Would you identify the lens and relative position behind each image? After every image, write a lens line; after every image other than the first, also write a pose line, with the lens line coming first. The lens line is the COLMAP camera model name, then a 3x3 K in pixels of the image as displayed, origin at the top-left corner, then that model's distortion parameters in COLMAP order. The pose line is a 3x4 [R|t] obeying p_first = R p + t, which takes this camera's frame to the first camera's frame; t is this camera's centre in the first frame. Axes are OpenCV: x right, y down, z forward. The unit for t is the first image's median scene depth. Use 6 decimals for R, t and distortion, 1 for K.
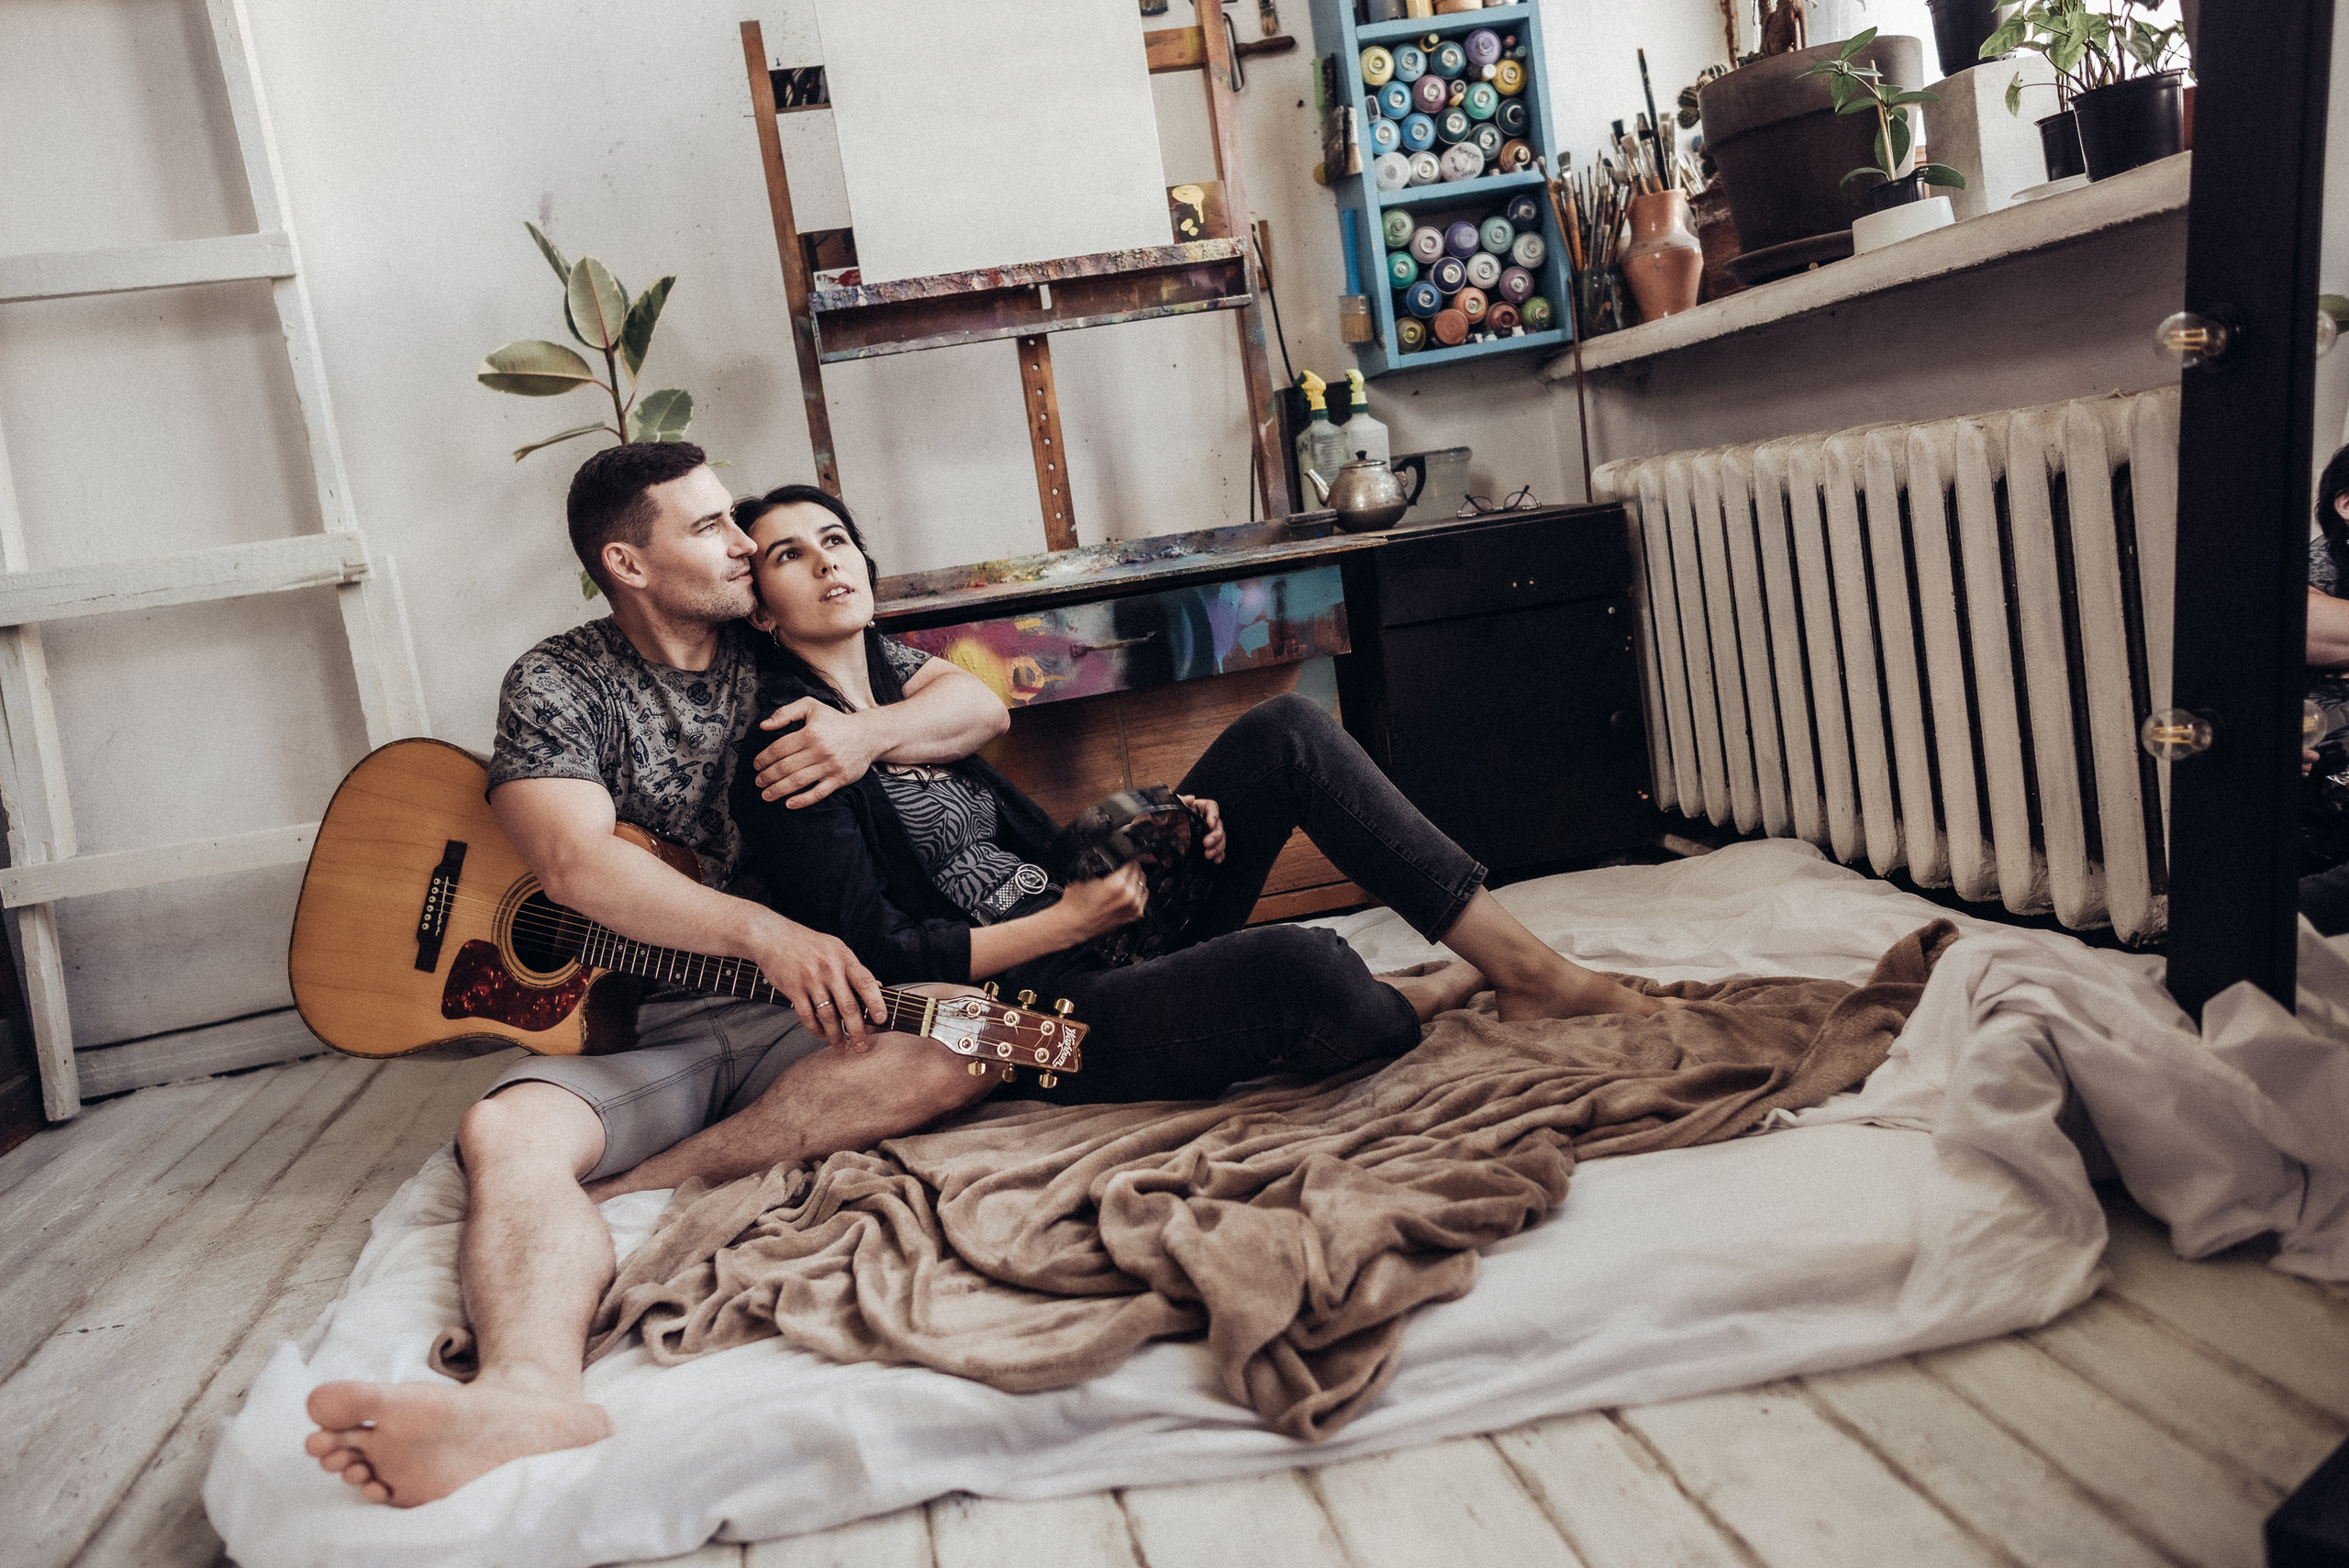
lens RADIAL K [[1930.1, 0, 1144.4], [0, 1930.1, 790.1], [0, 0, 1]] dist [0.025798, 0.003534]
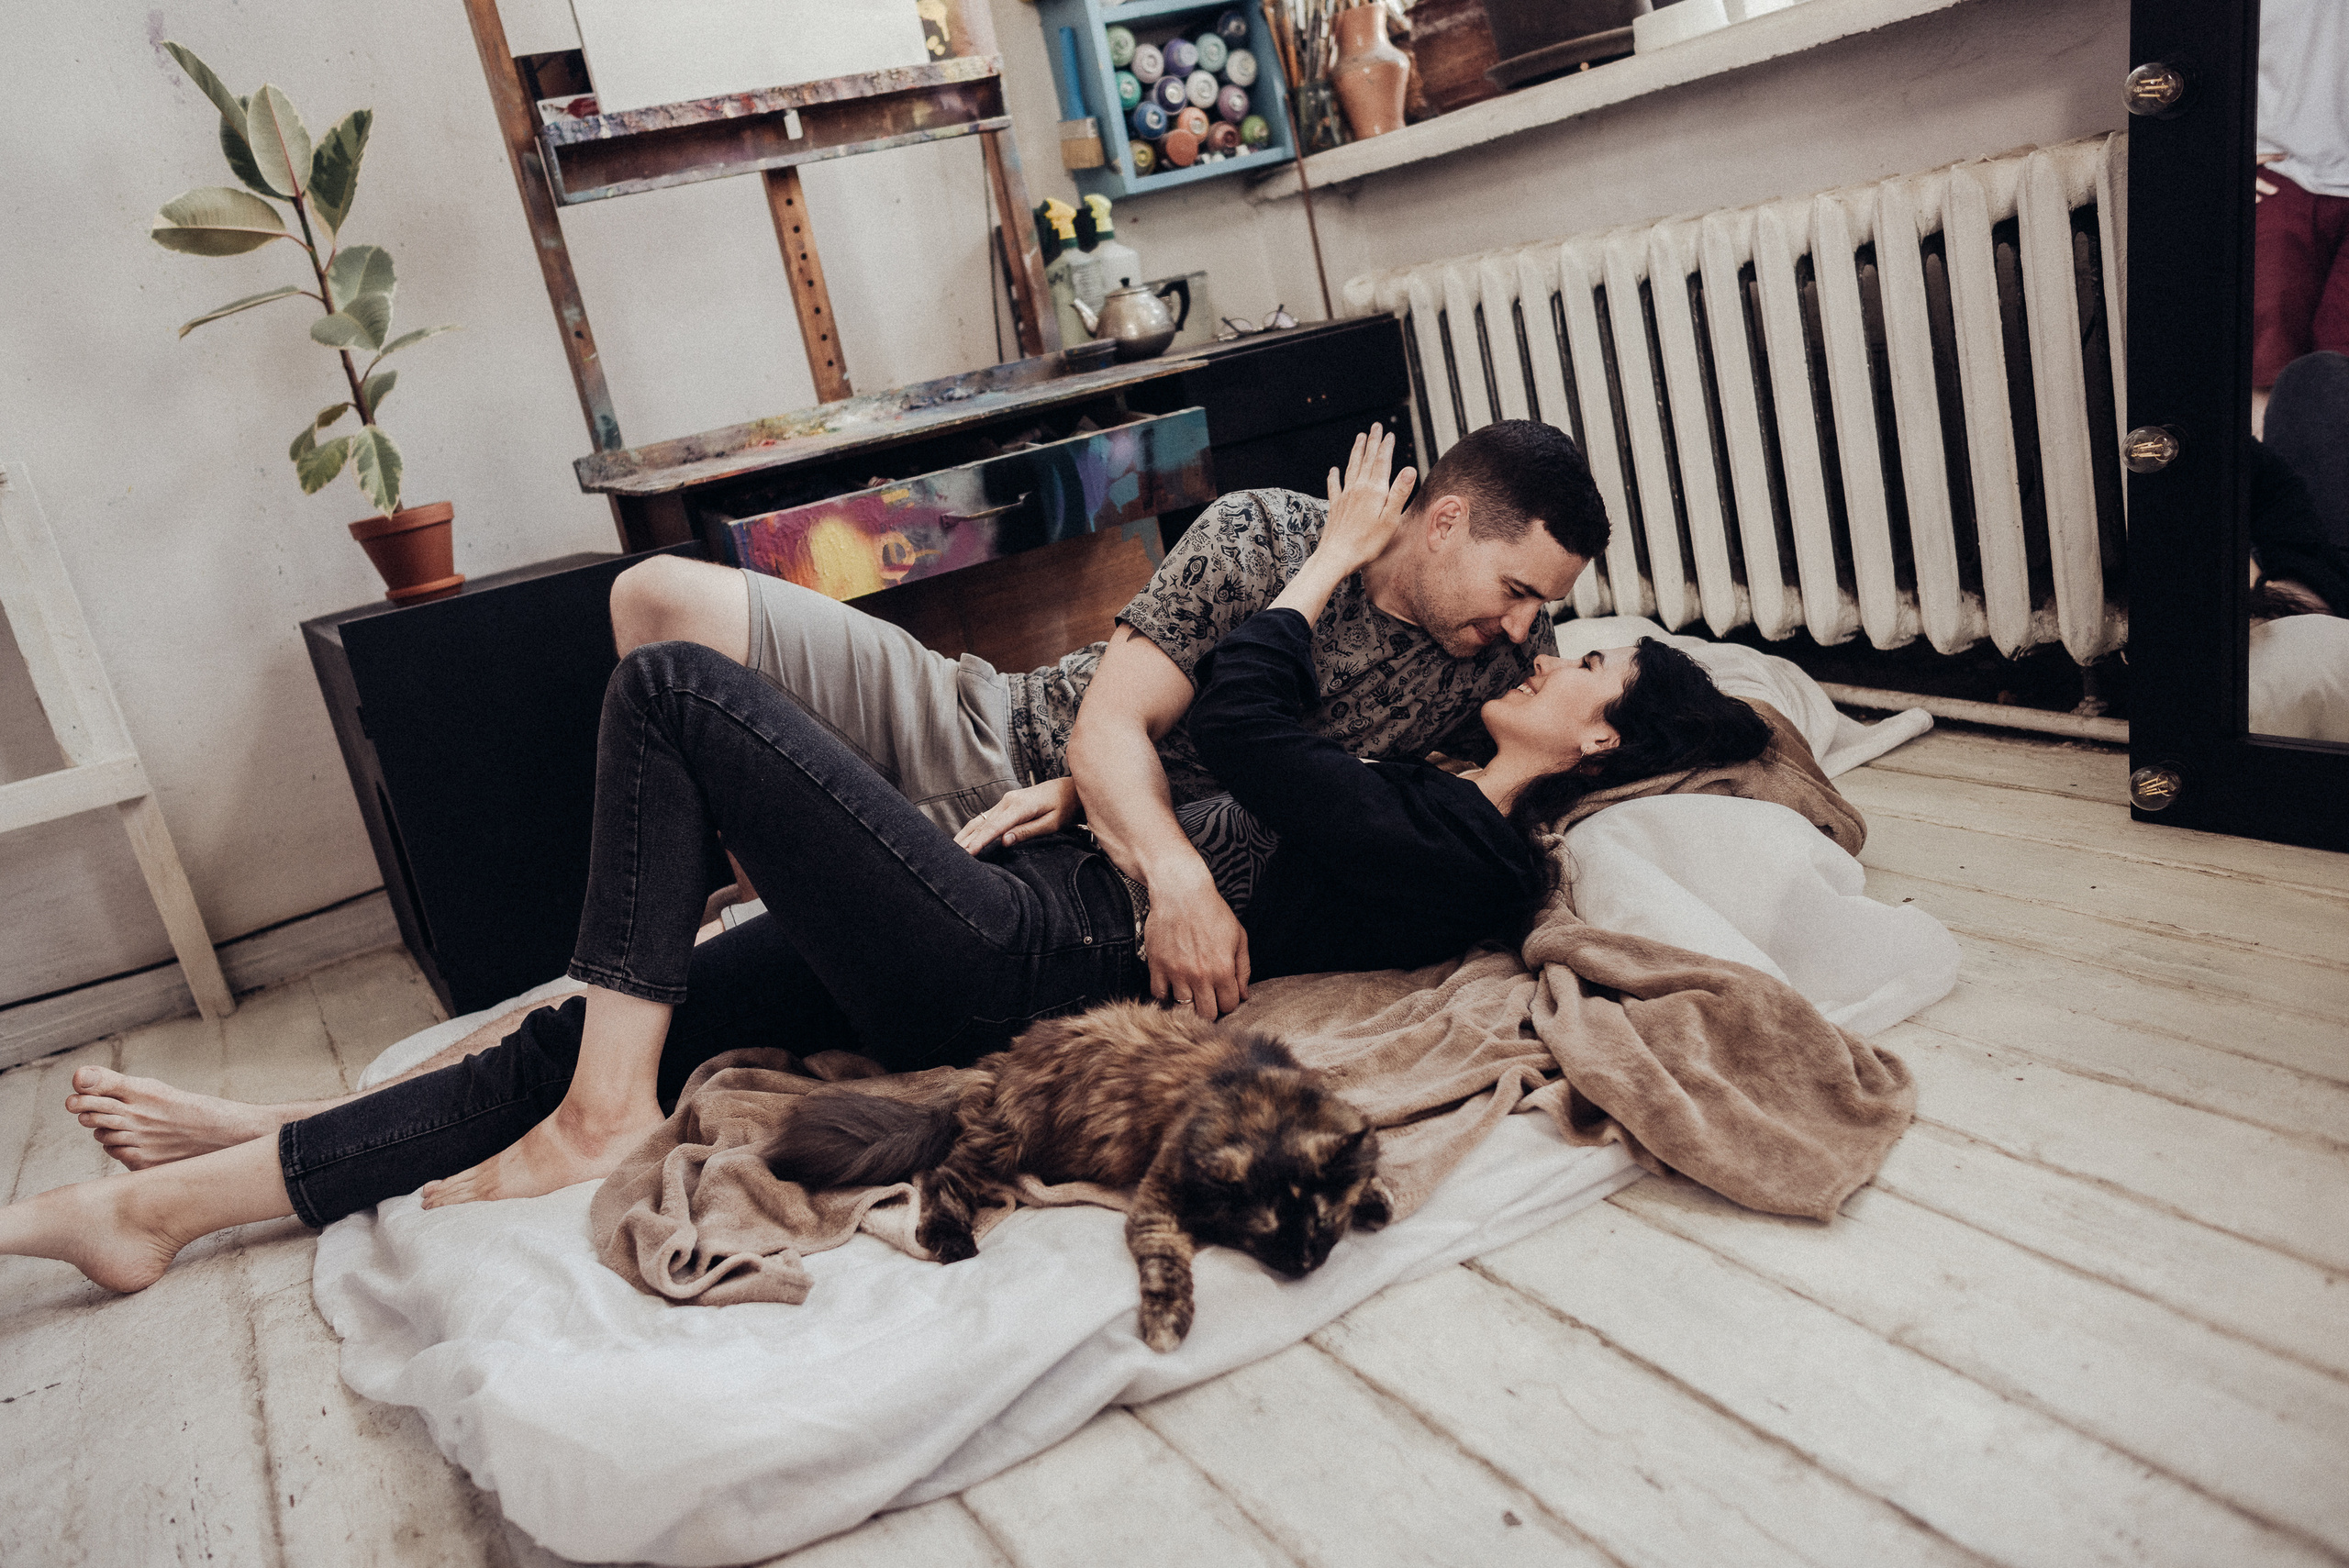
lens RADIAL K [[1953.7, 0, 1174.5], [0, 1953.7, 784.0], [0, 0, 1]] dist [0.032463, 0.004325]
pose [[0.944560, -0.130863, 0.301132, -0.199880], [0.113501, 0.990739, 0.074526, 0.007865], [-0.308096, -0.036215, 0.950666, 0.039616]]
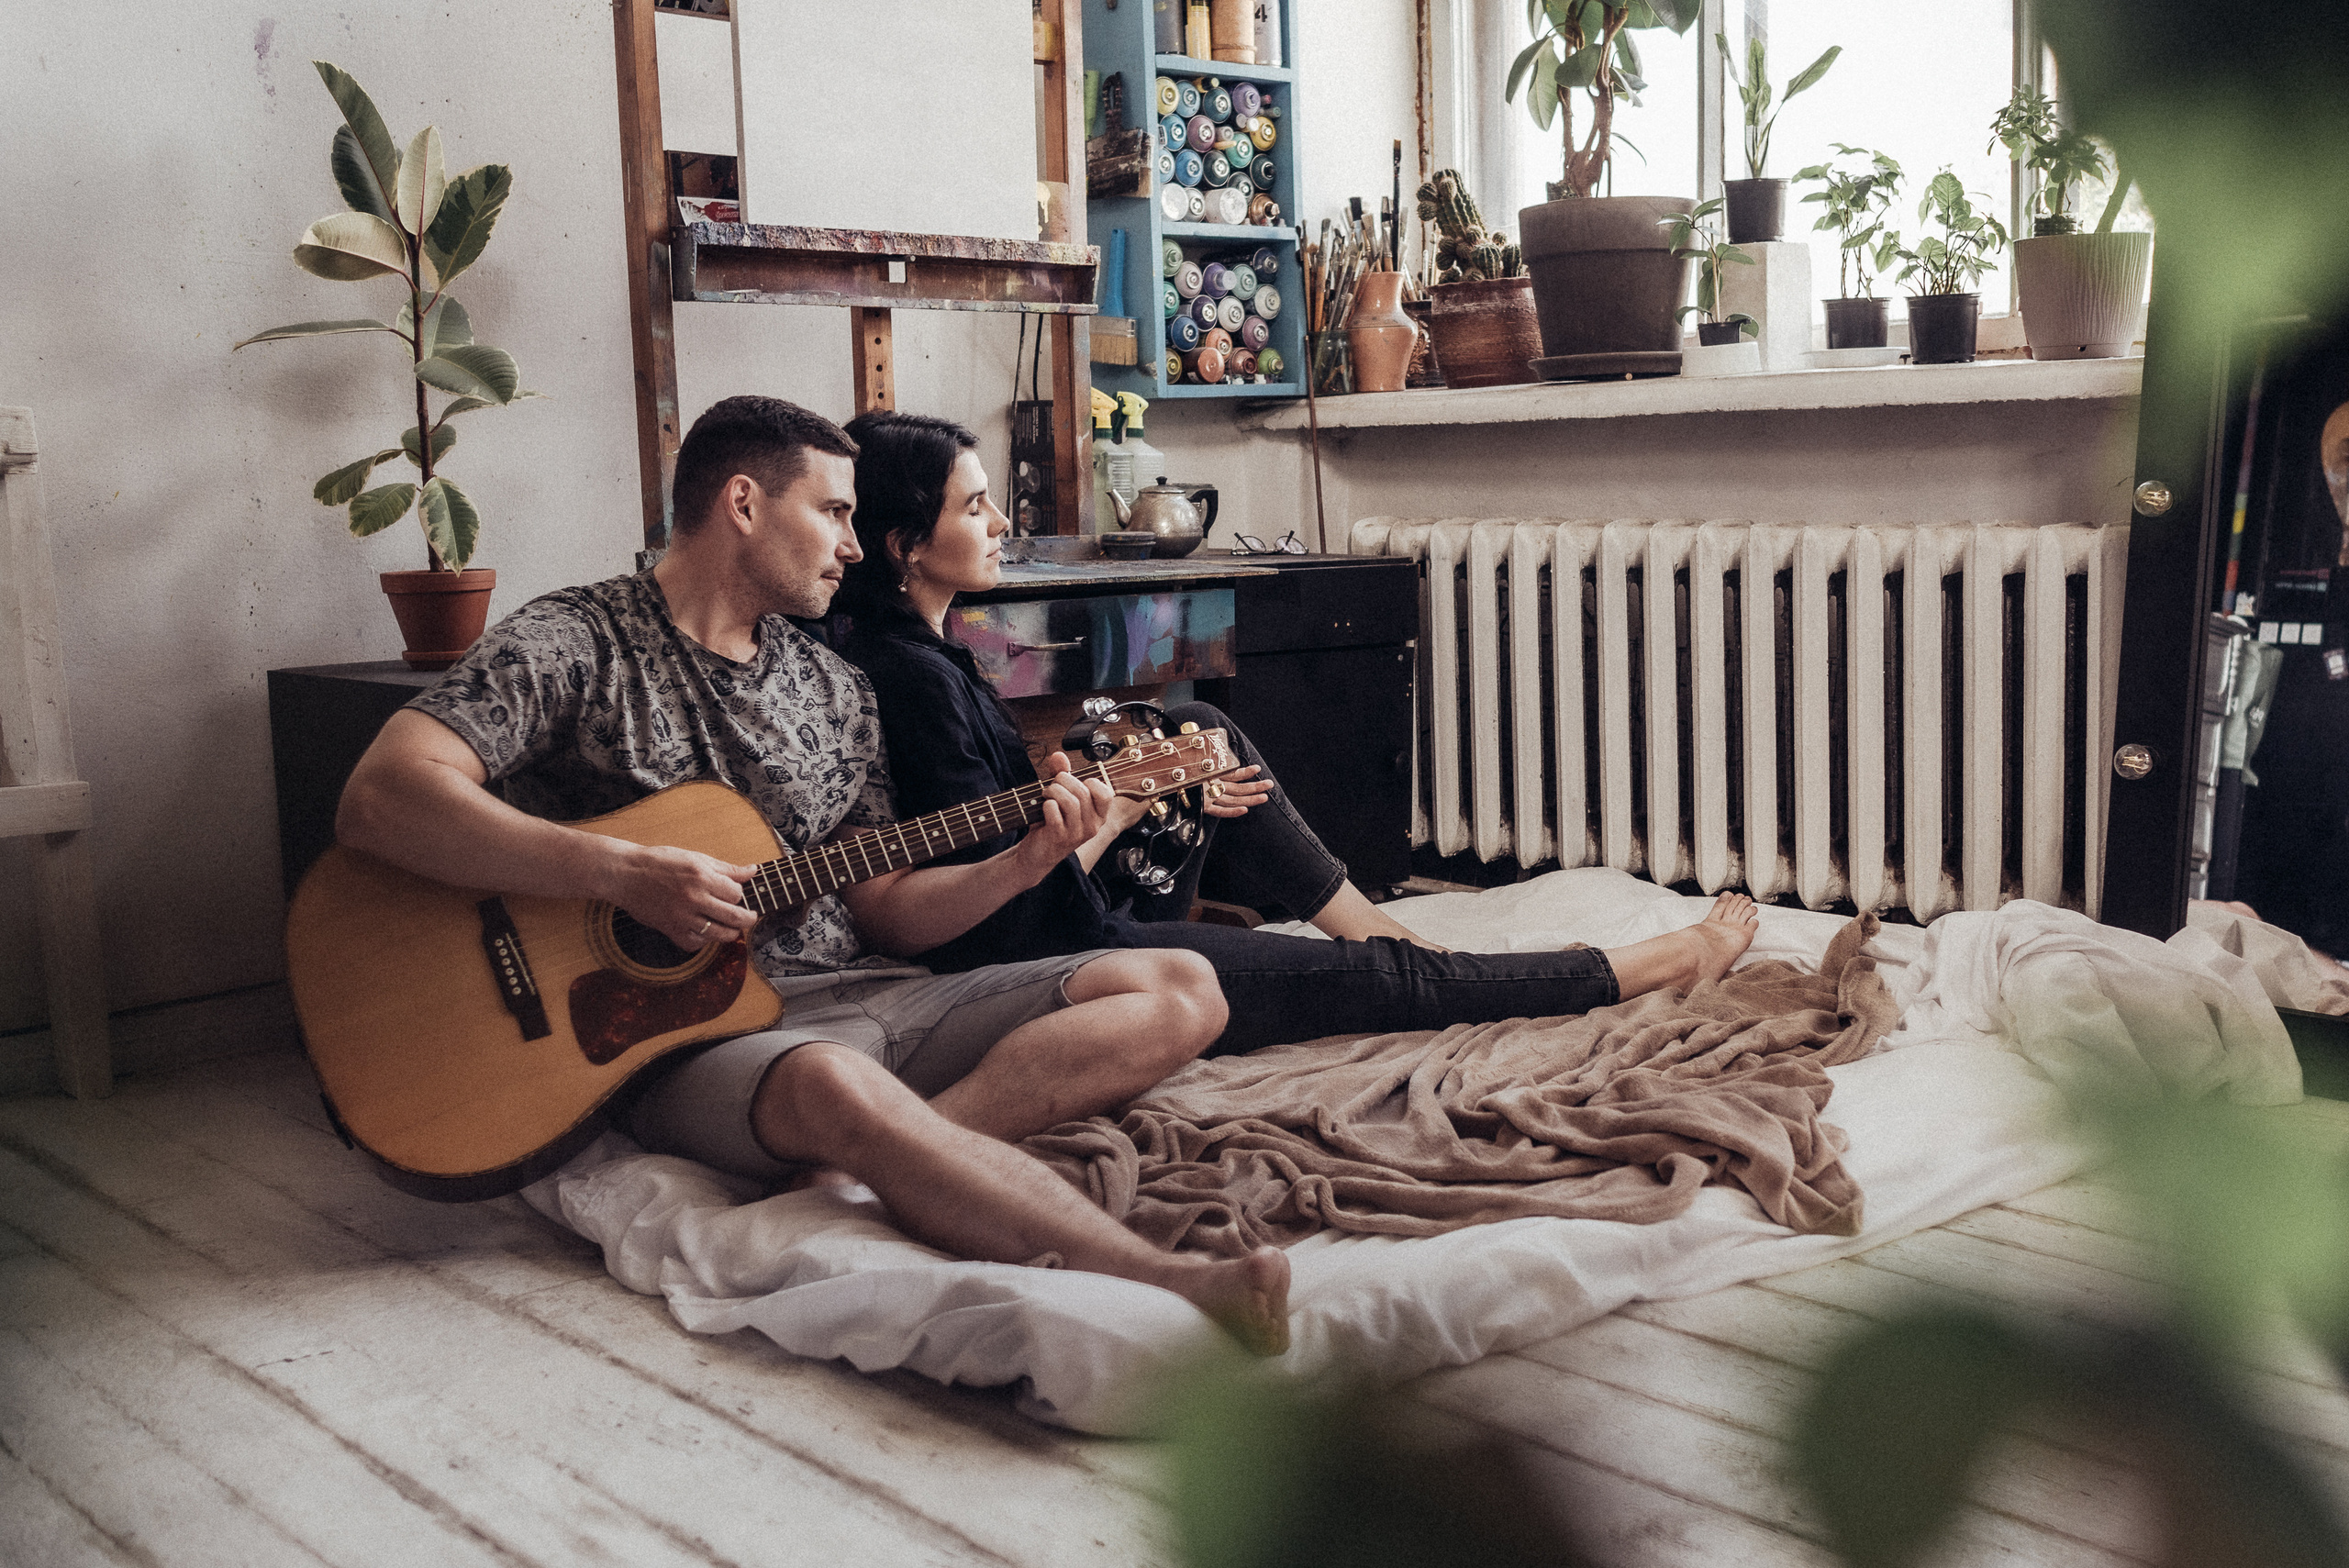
lens RADIAL K [[2496.4, 0, 1428.1], [0, 2496.4, 784.0], [0, 0, 1]] dist [0.065004, -0.010729]
pose [[0.798862, 0.053986, 0.599087, -0.547216], [-0.017152, 0.997604, -0.067027, 0.066172], [-0.601270, 0.043270, 0.797873, -0.099958]]
